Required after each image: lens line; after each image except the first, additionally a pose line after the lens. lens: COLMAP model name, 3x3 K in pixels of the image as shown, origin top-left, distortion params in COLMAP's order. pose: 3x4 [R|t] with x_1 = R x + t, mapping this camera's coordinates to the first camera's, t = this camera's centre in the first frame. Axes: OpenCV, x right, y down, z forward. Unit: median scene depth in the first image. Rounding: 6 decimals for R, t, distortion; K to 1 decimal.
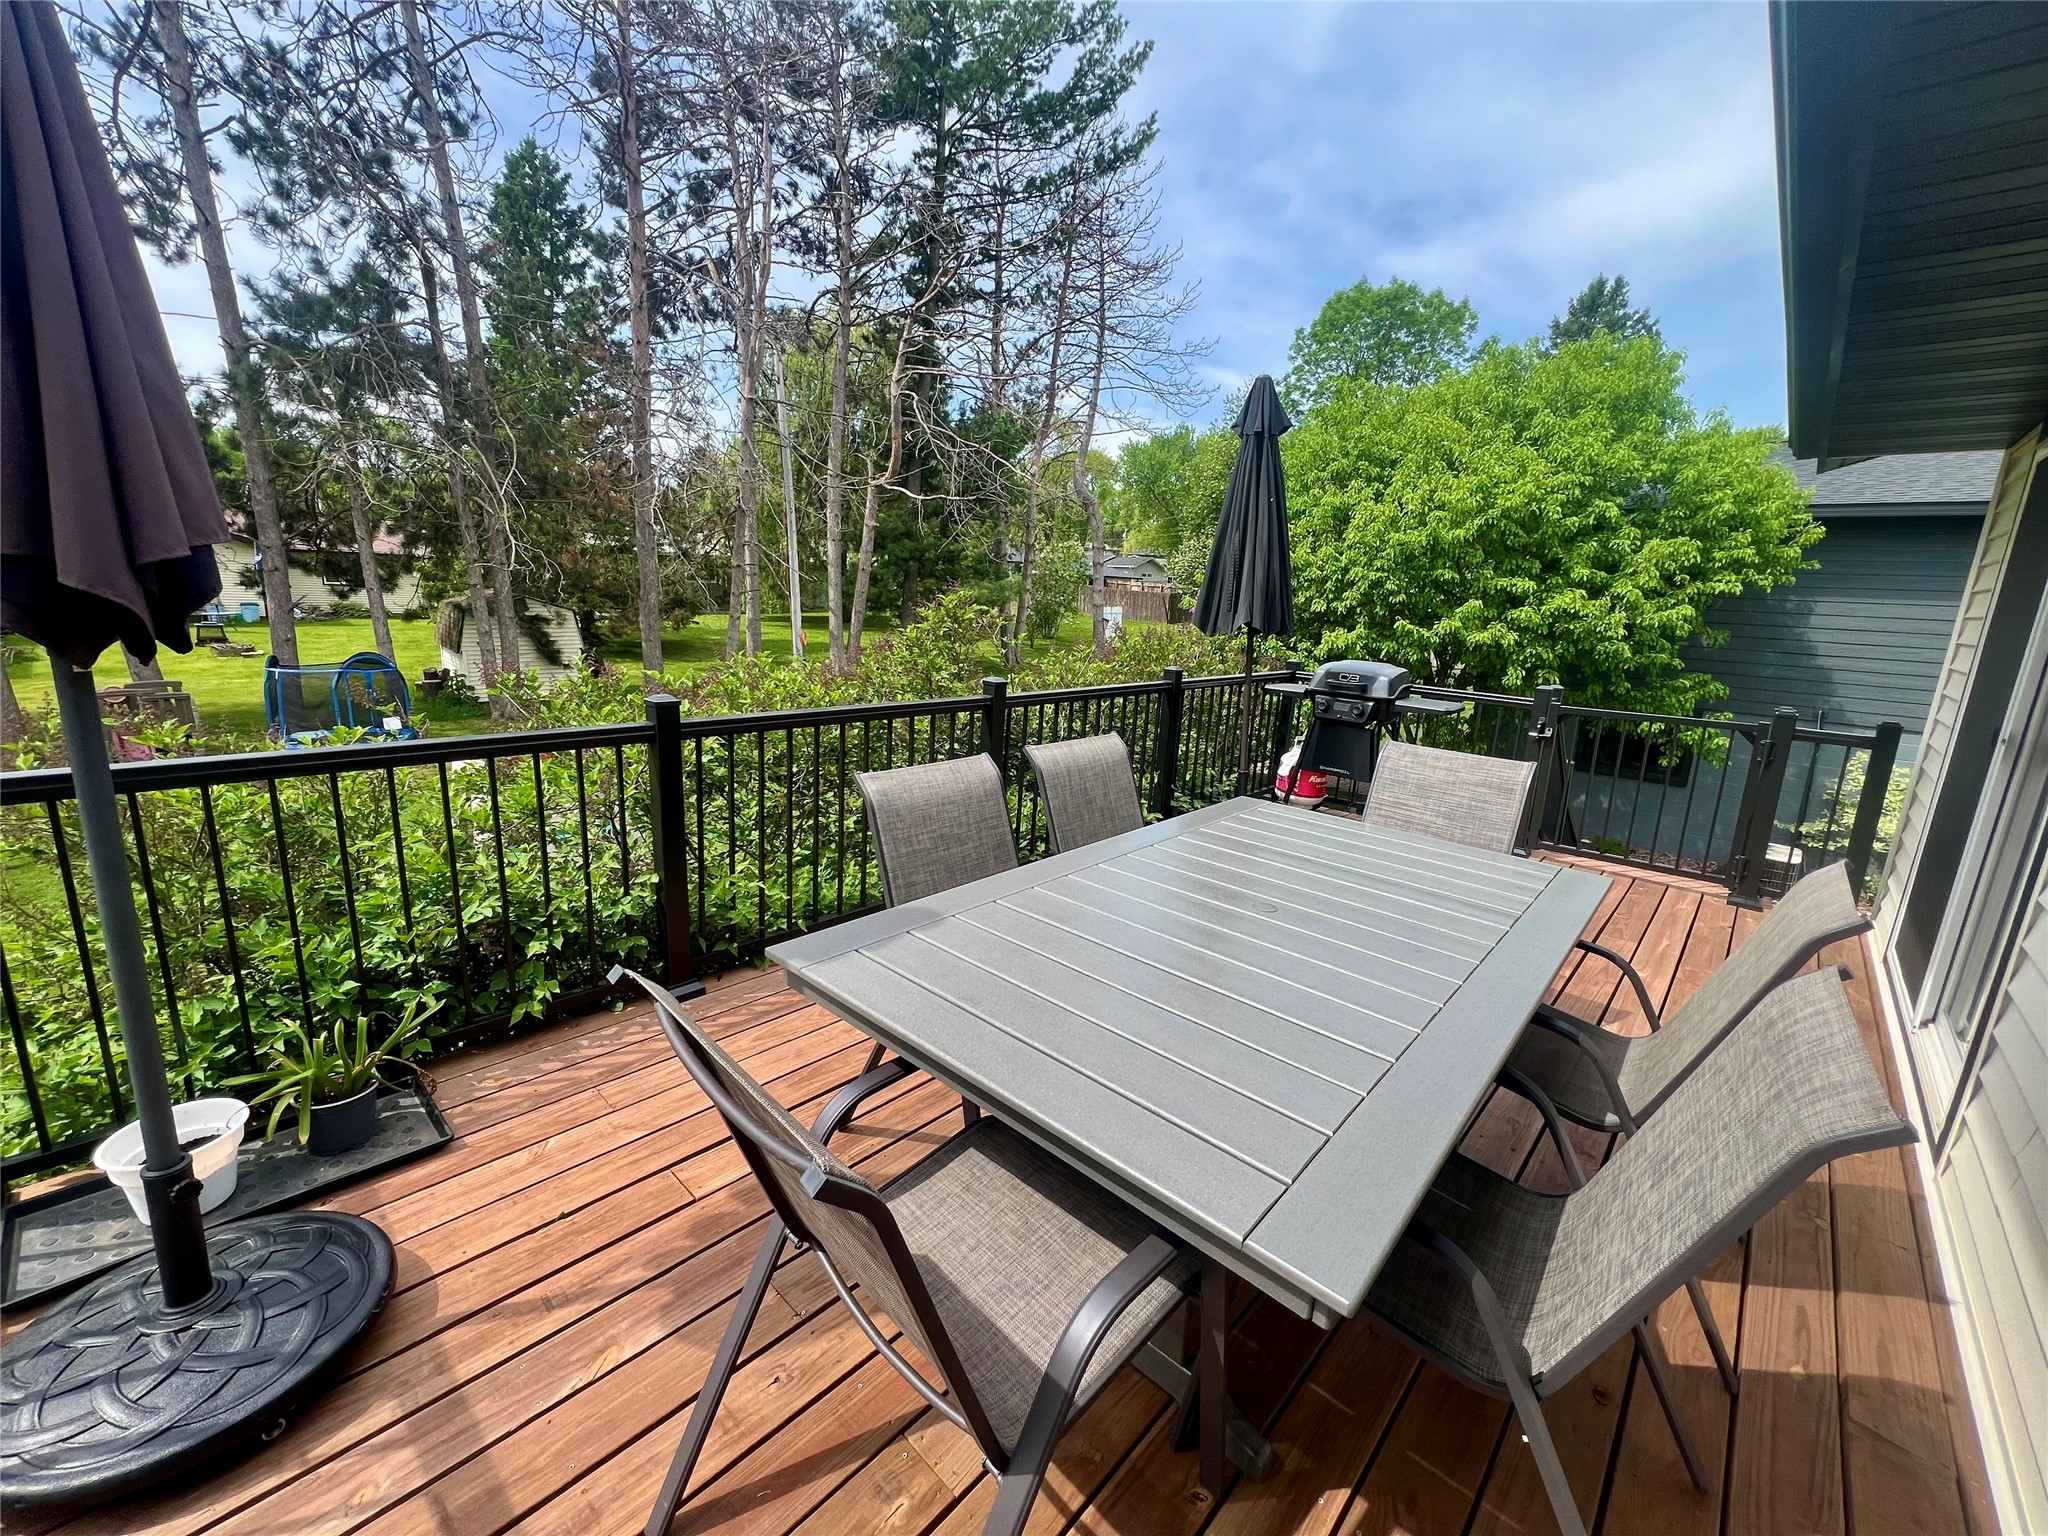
lens RADIAL K [[817.9, 0, 1019.9], [0, 817.9, 758.3], [0, 0, 1]] dist [0.001171, -0.000306]
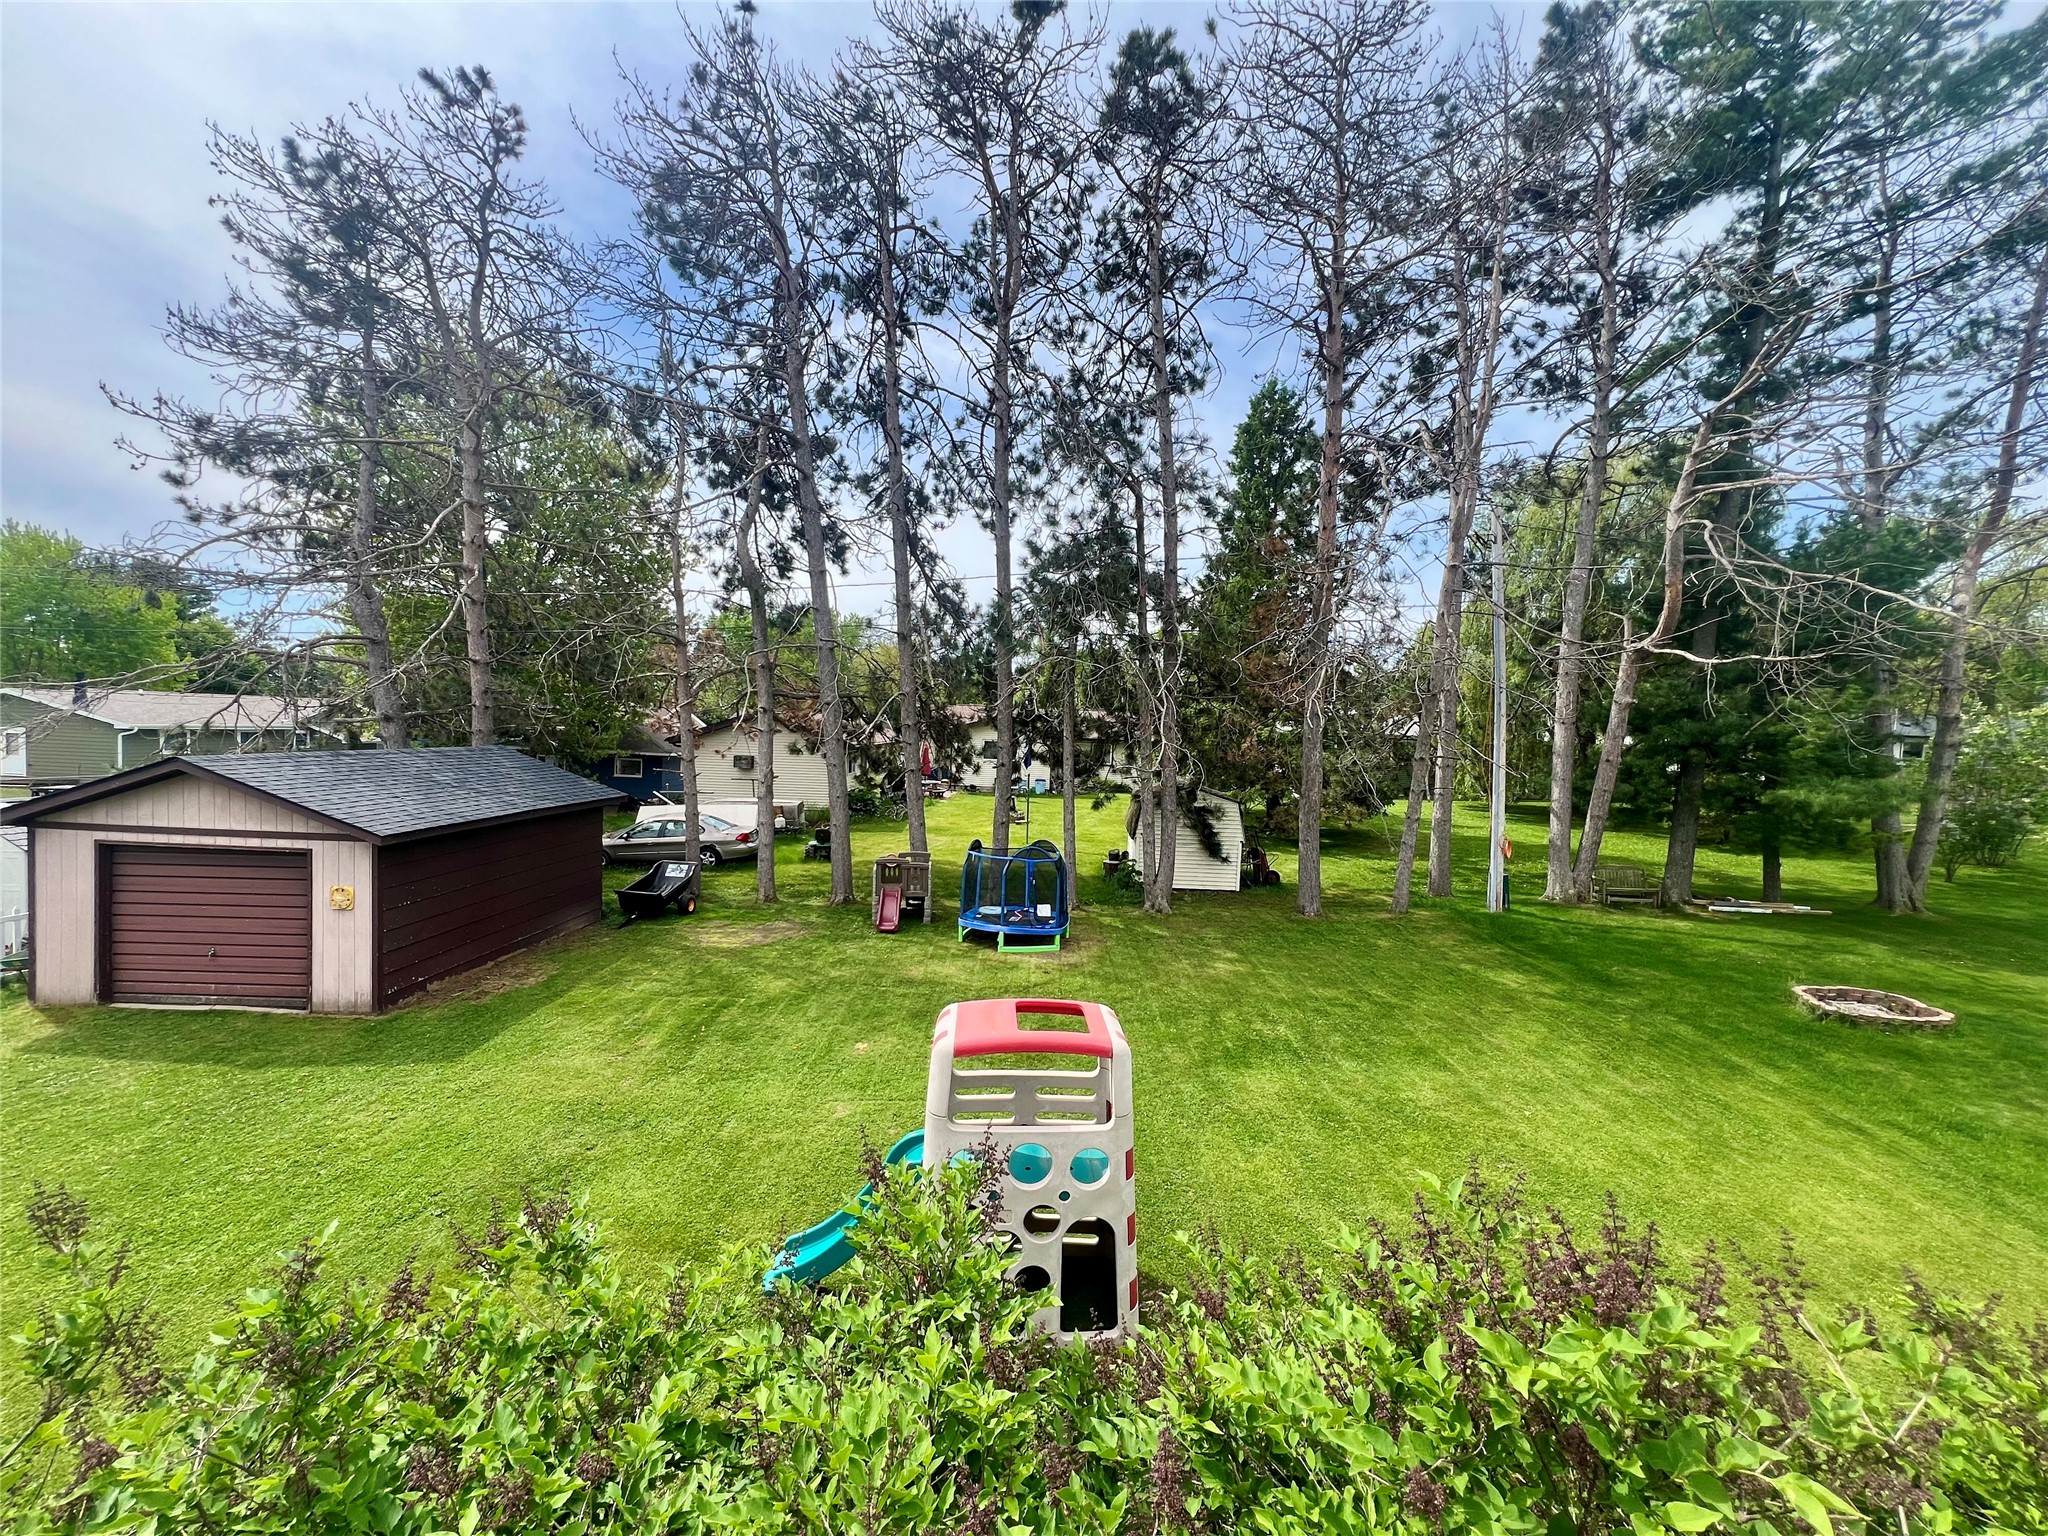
lens RADIAL K [[817.9, 0, 1017.6], [0, 817.9, 760.3], [0, 0, 1]] dist [0.001171, -0.000306]
pose [[0.673348, 0.009065, -0.739270, -0.004534], [-0.160266, 0.977938, -0.133983, -0.045924], [0.721746, 0.208697, 0.659946, 0.126457]]
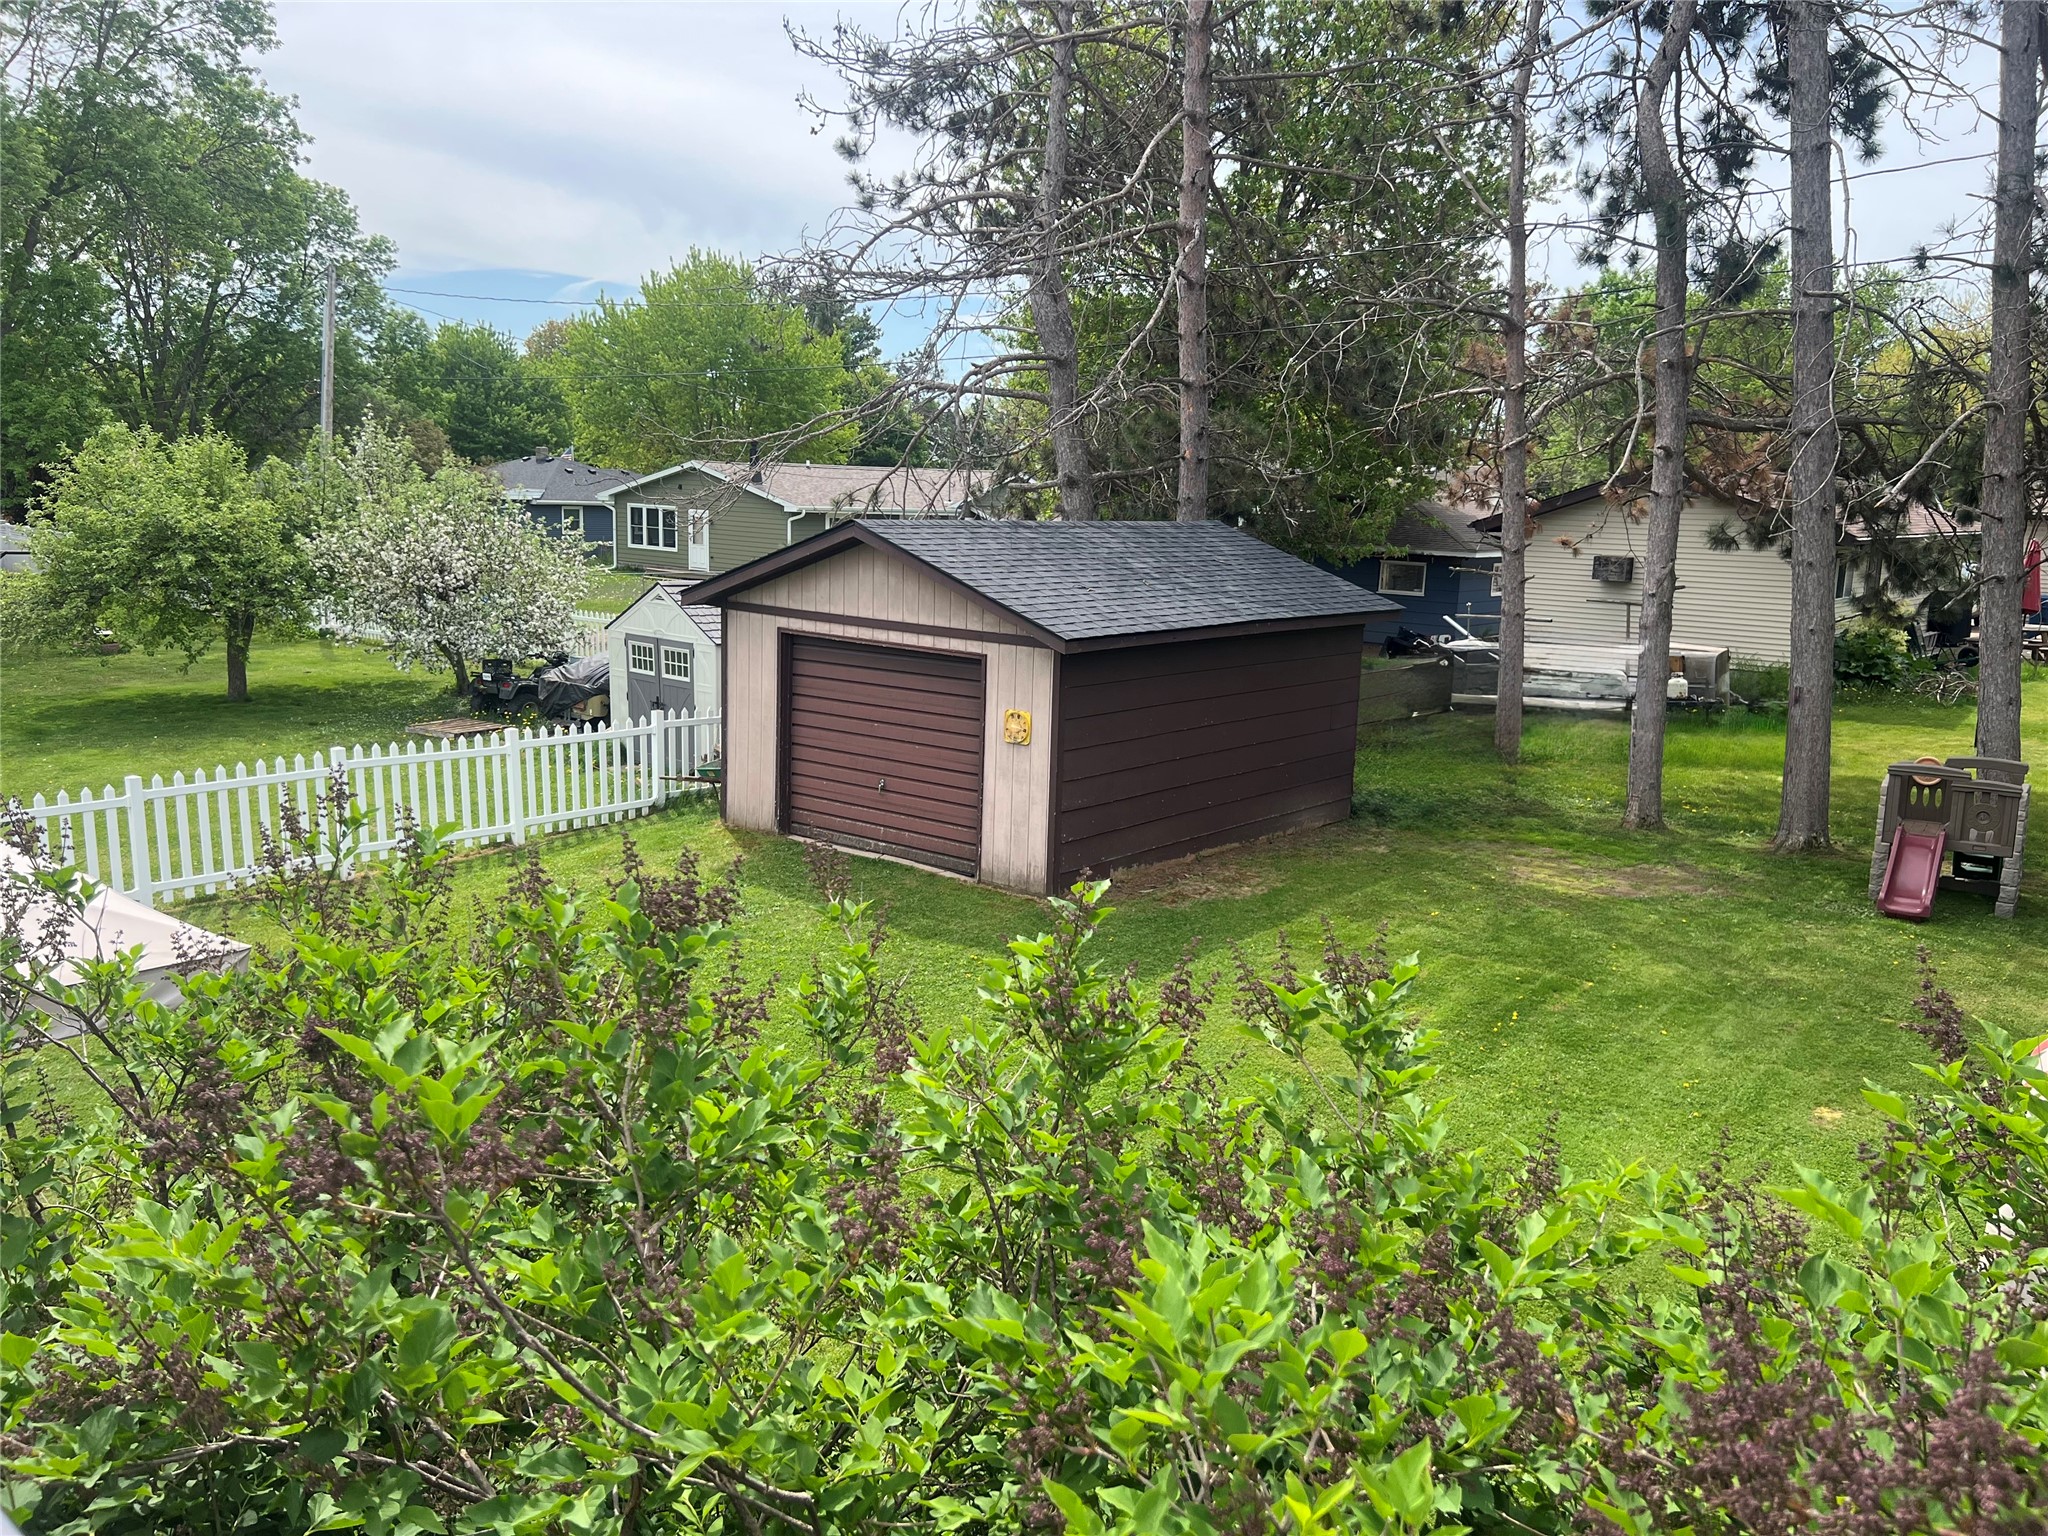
lens RADIAL K [[1543.7, 0, 1014.3], [0, 1543.7, 761.0], [0, 0, 1]] dist [0.043887, -0.048460]
pose [[0.052931, 0.133988, -0.989568, -0.001586], [-0.236612, 0.964421, 0.117927, -0.031042], [0.970161, 0.227901, 0.082751, 0.124272]]
